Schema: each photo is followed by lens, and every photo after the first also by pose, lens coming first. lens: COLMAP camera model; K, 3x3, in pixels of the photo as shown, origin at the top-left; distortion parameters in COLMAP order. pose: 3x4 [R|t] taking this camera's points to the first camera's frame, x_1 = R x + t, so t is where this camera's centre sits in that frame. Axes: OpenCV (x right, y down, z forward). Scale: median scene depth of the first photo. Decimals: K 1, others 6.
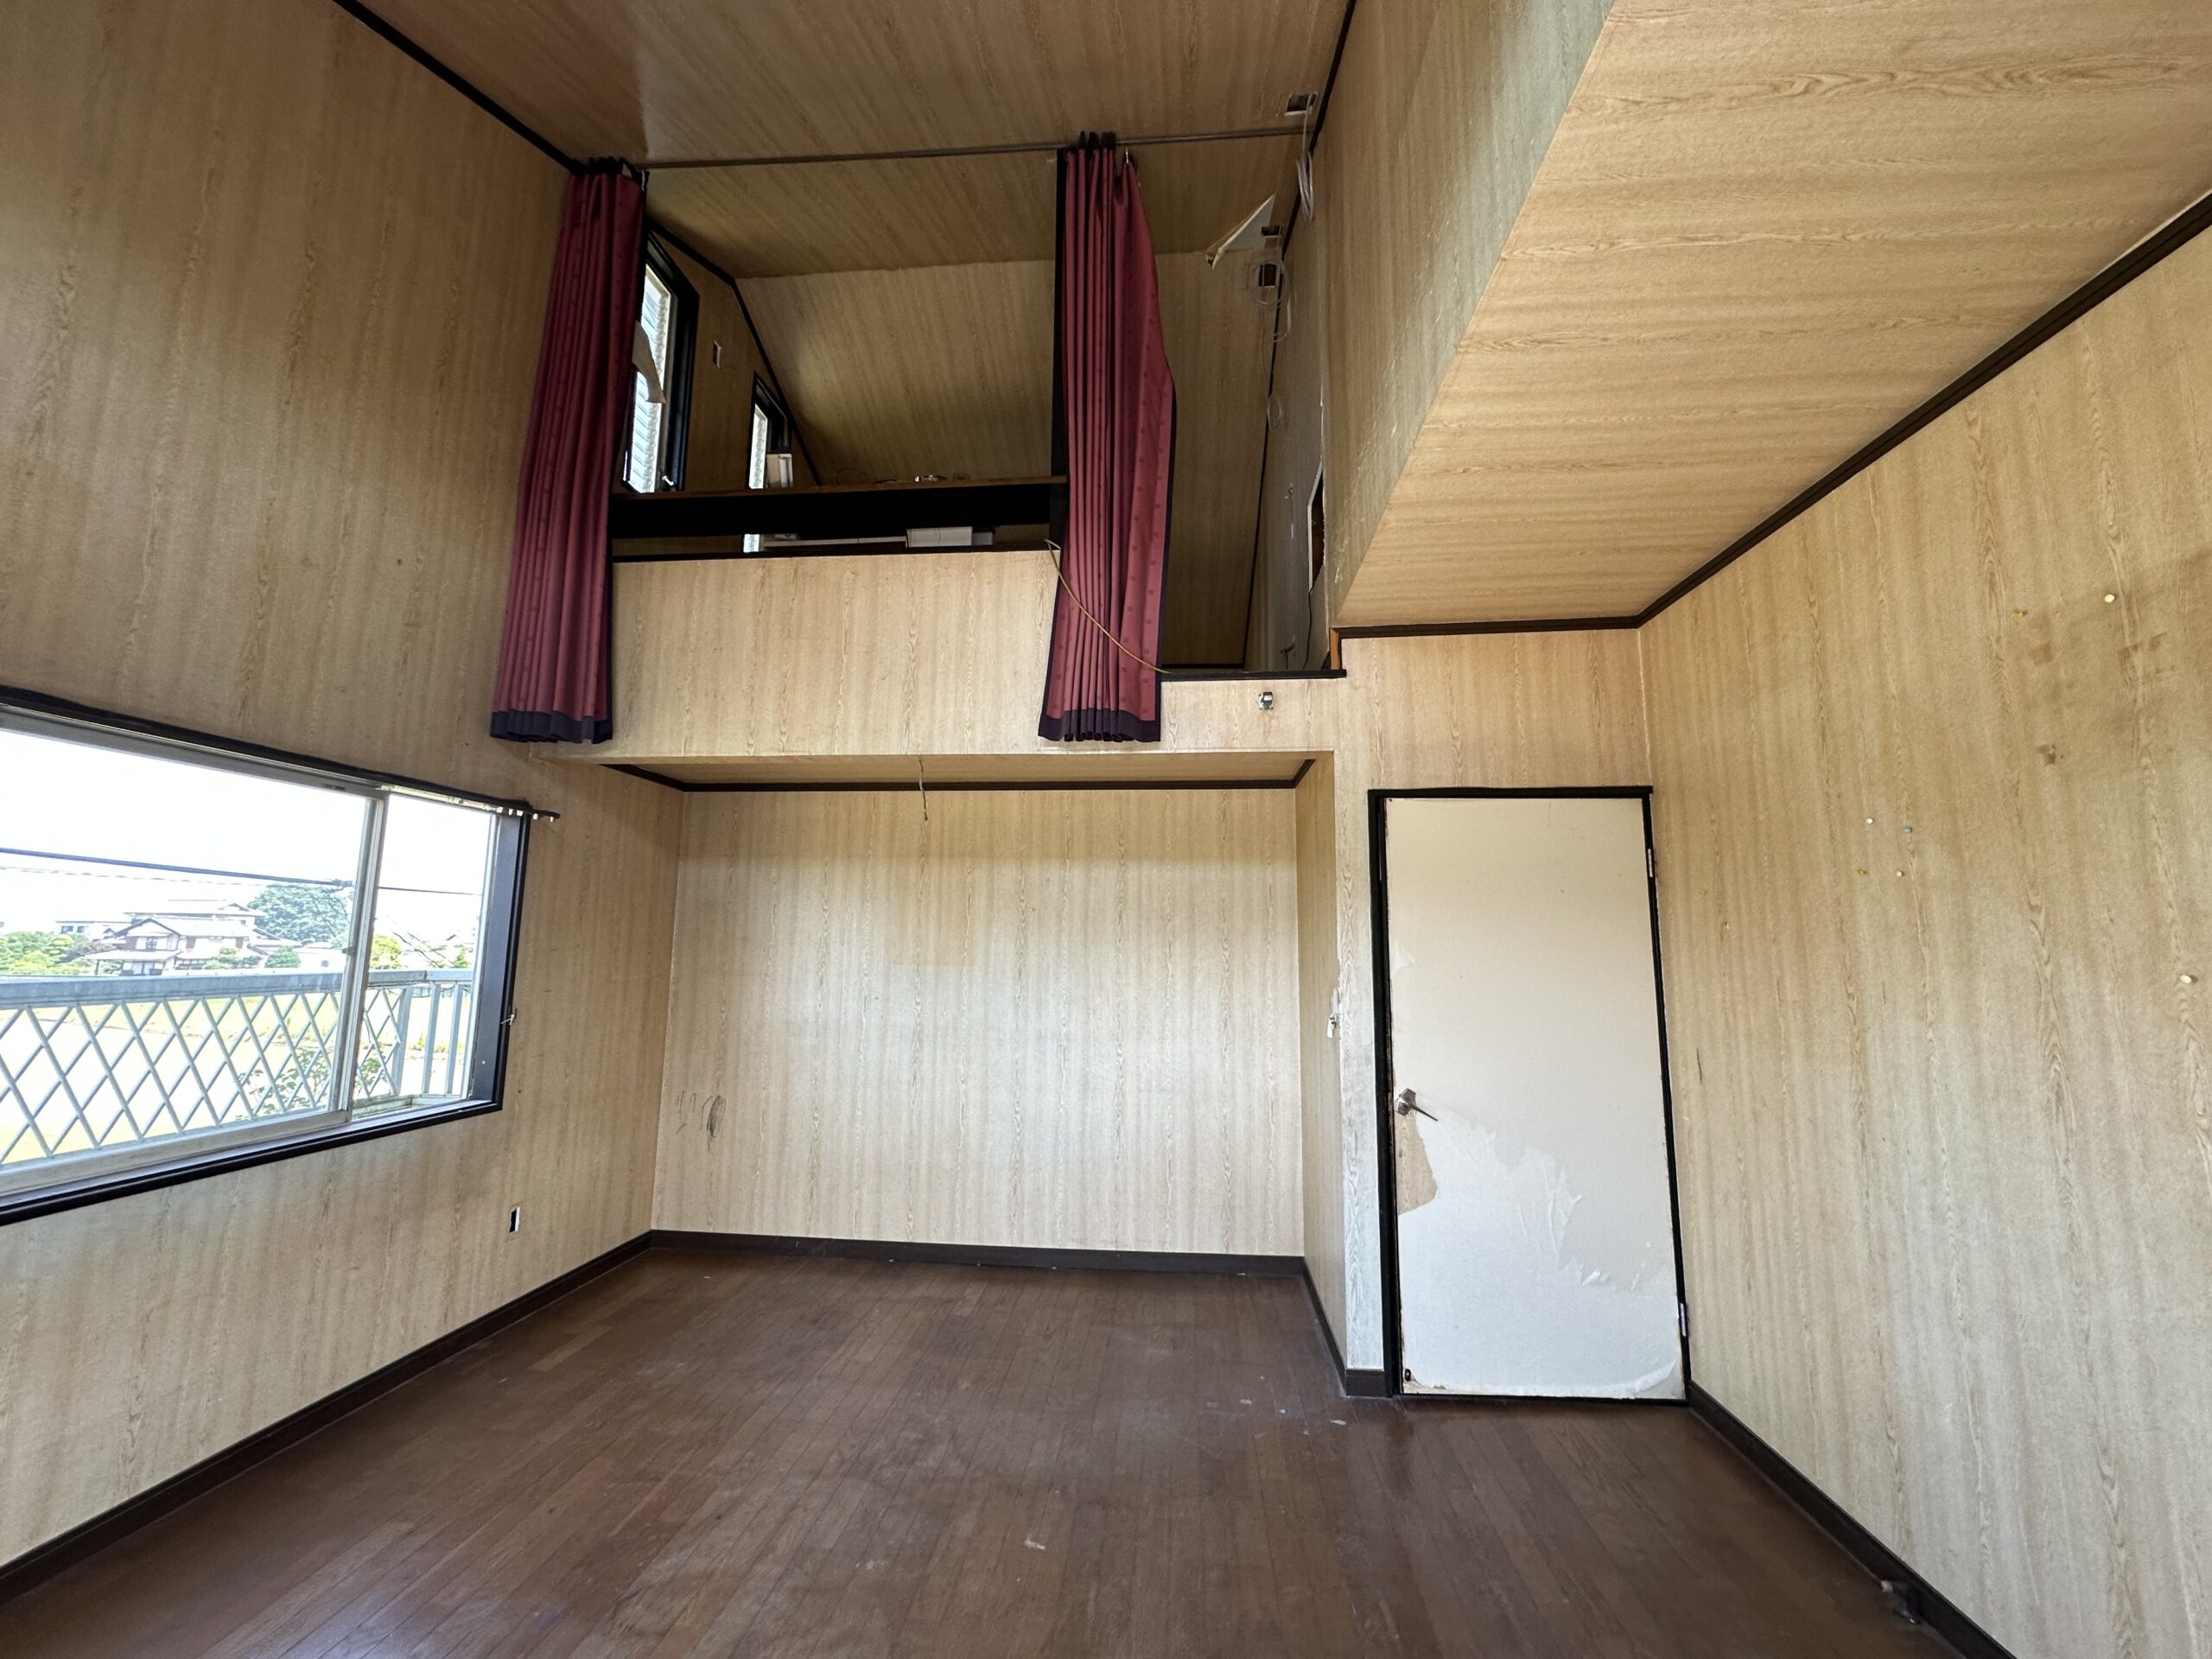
lens RADIAL K [[875.4, 0, 1102.8], [0, 875.4, 828.0], [0, 0, 1]] dist [-0.003494, 0.000706]
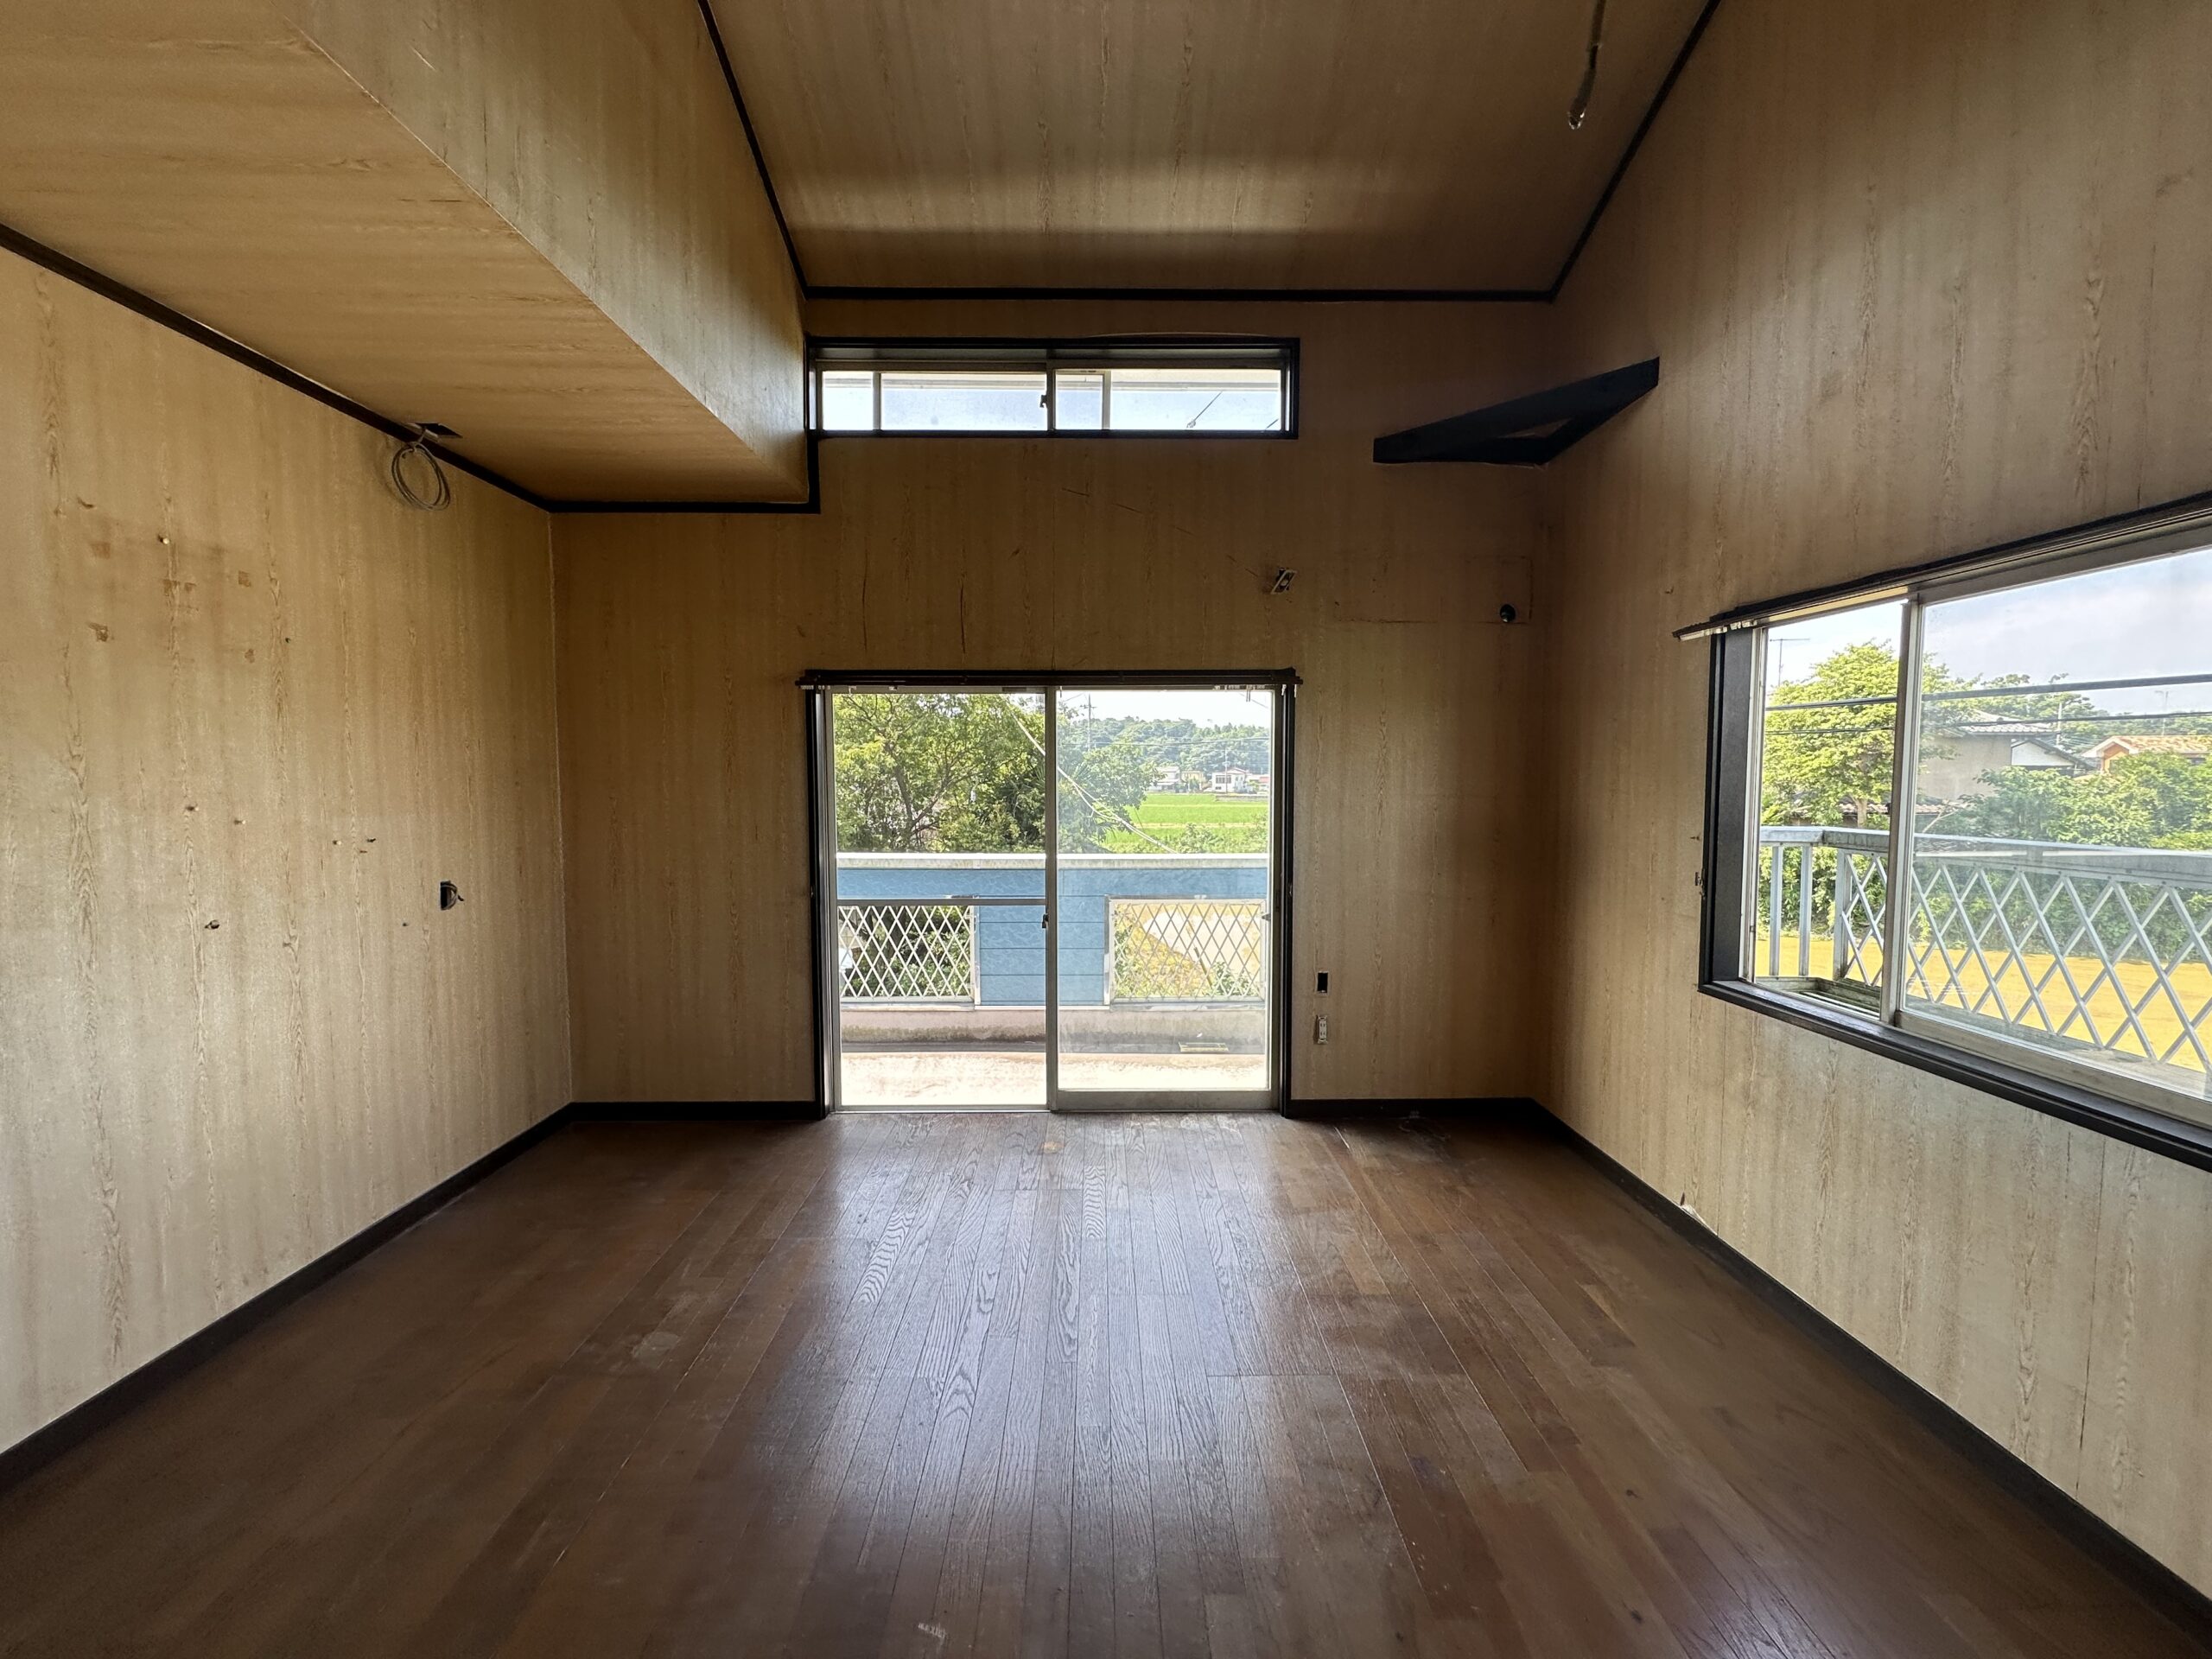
lens RADIAL K [[875.4, 0, 1109.0], [0, 875.4, 828.6], [0, 0, 1]] dist [-0.003494, 0.000706]
pose [[-0.995149, -0.004426, -0.098281, -0.196929], [0.003201, 0.997001, -0.077317, 0.285337], [0.098328, -0.077257, -0.992151, 2.312336]]
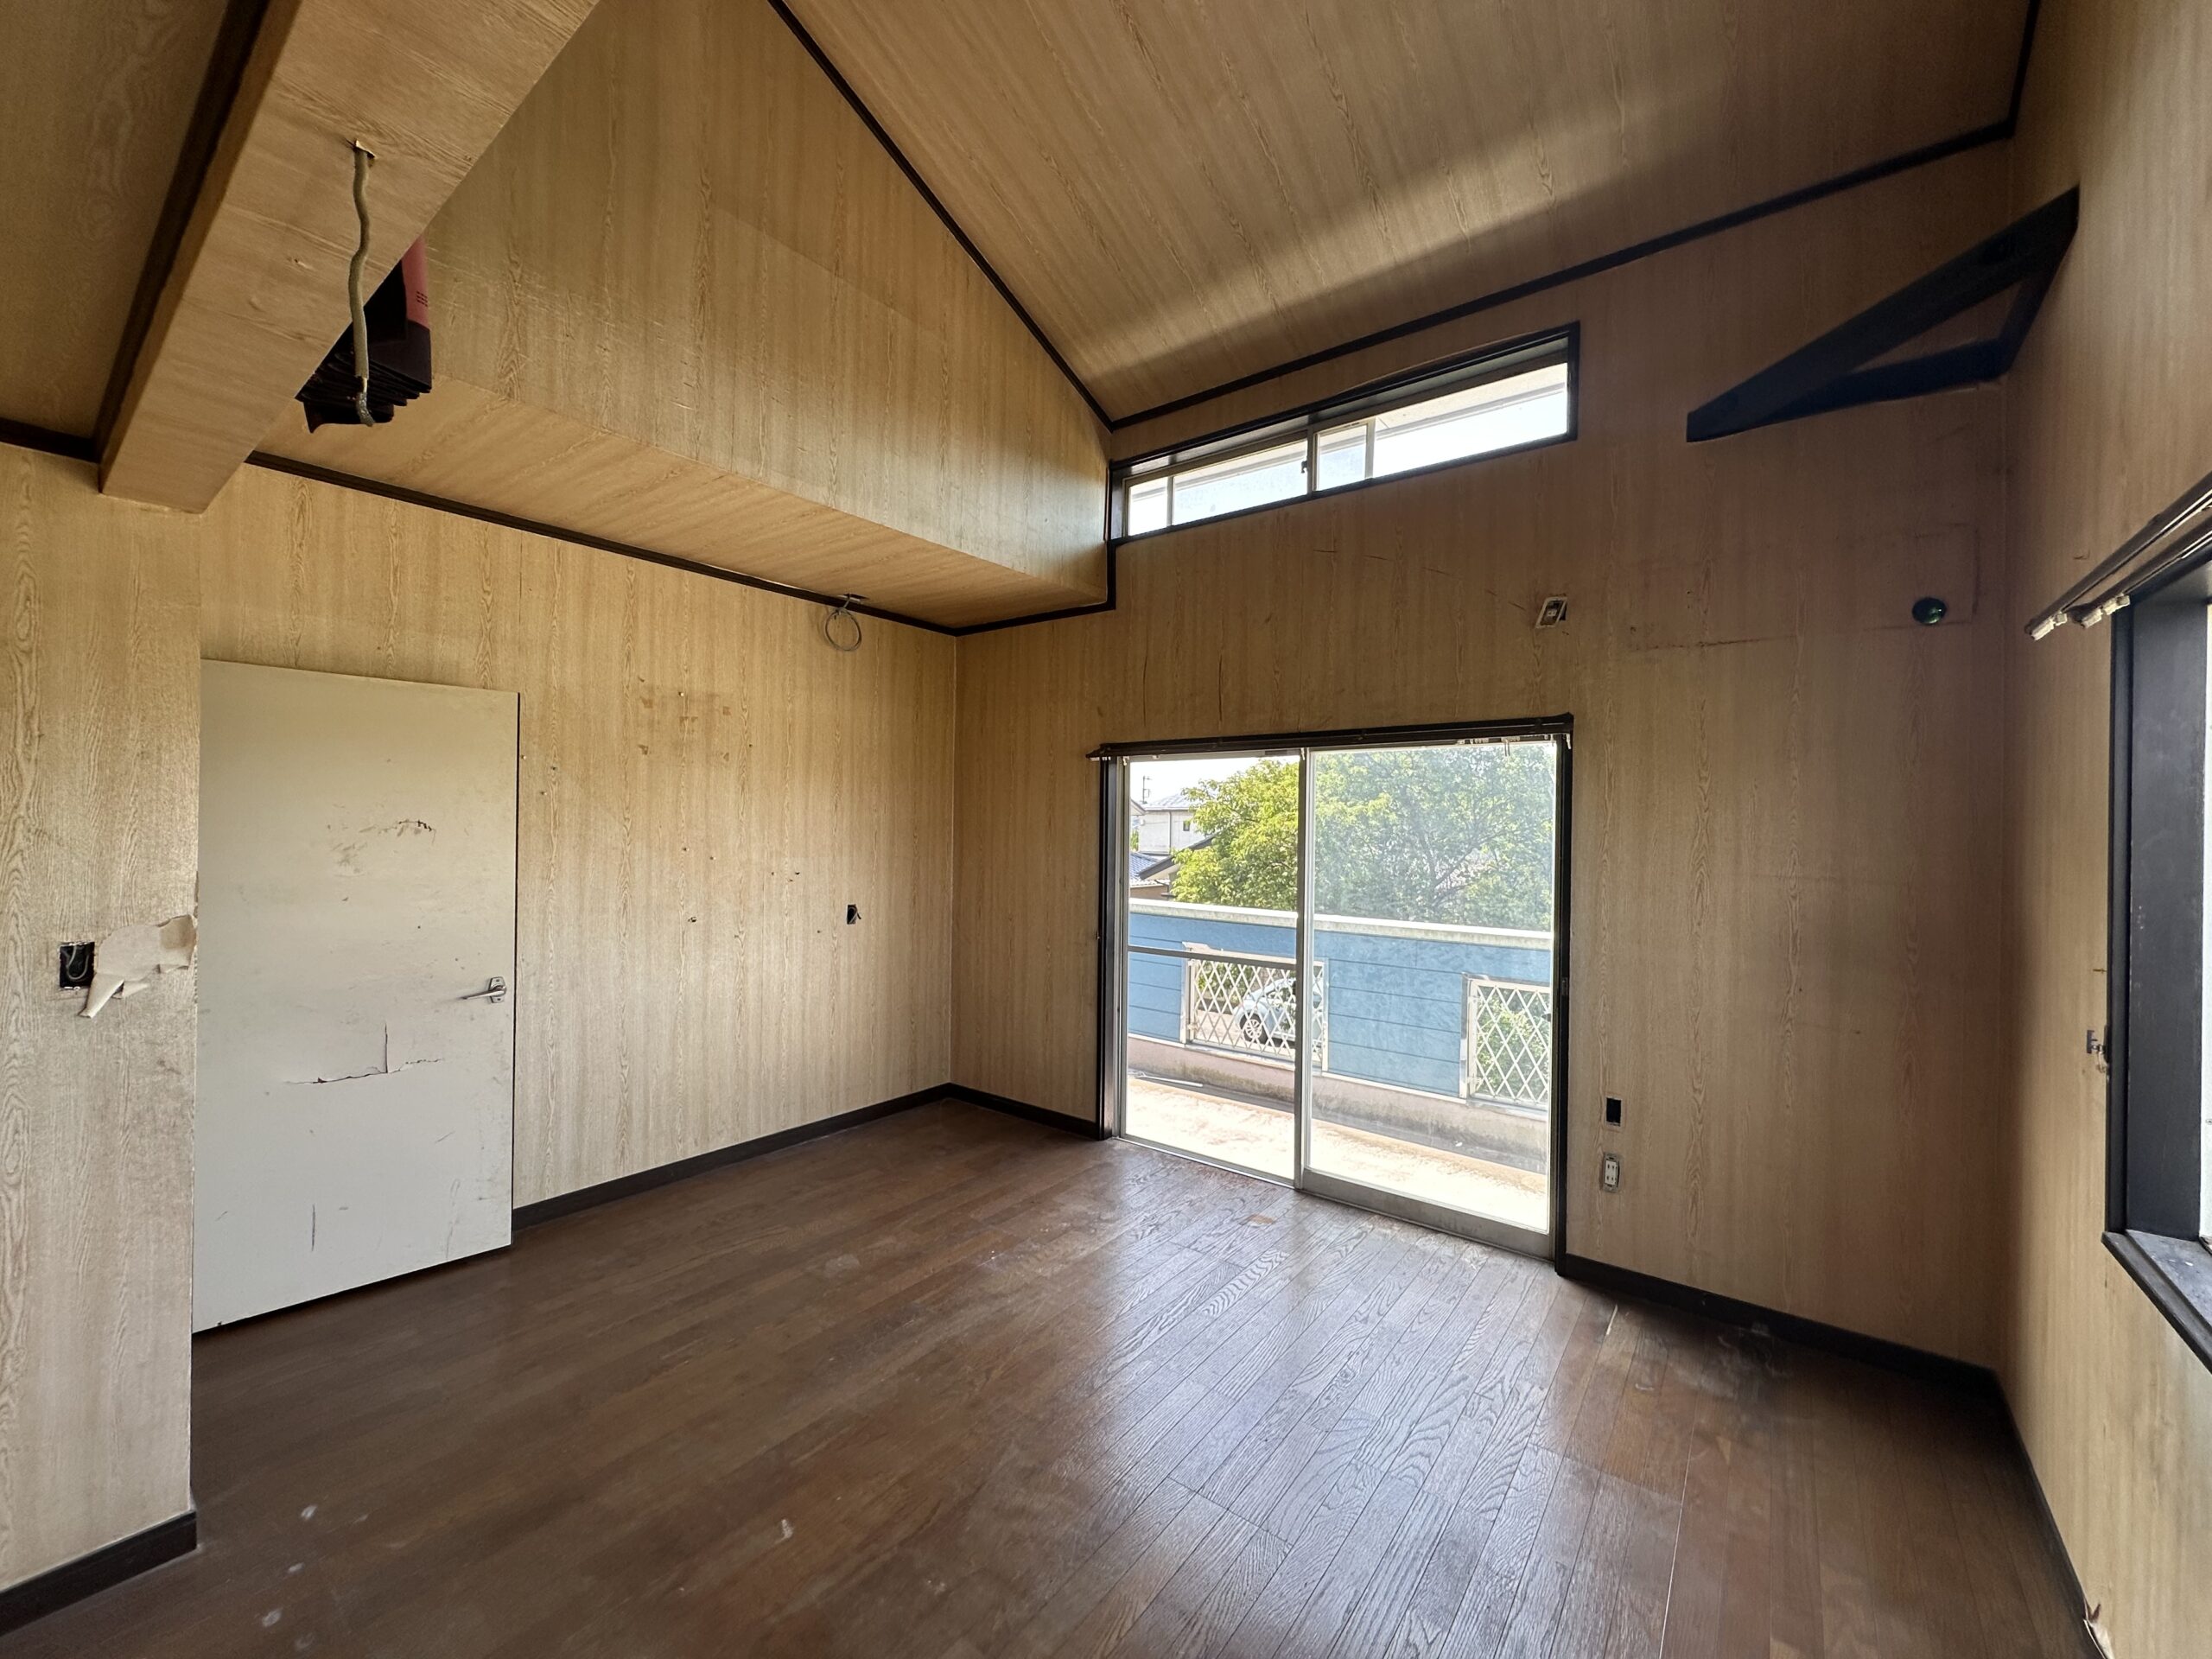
lens RADIAL K [[875.4, 0, 1105.4], [0, 875.4, 829.6], [0, 0, 1]] dist [-0.003494, 0.000706]
pose [[-0.843570, -0.025098, 0.536432, -1.056349], [-0.096769, 0.989660, -0.105873, 0.231278], [-0.528228, -0.141221, -0.837276, 2.179061]]
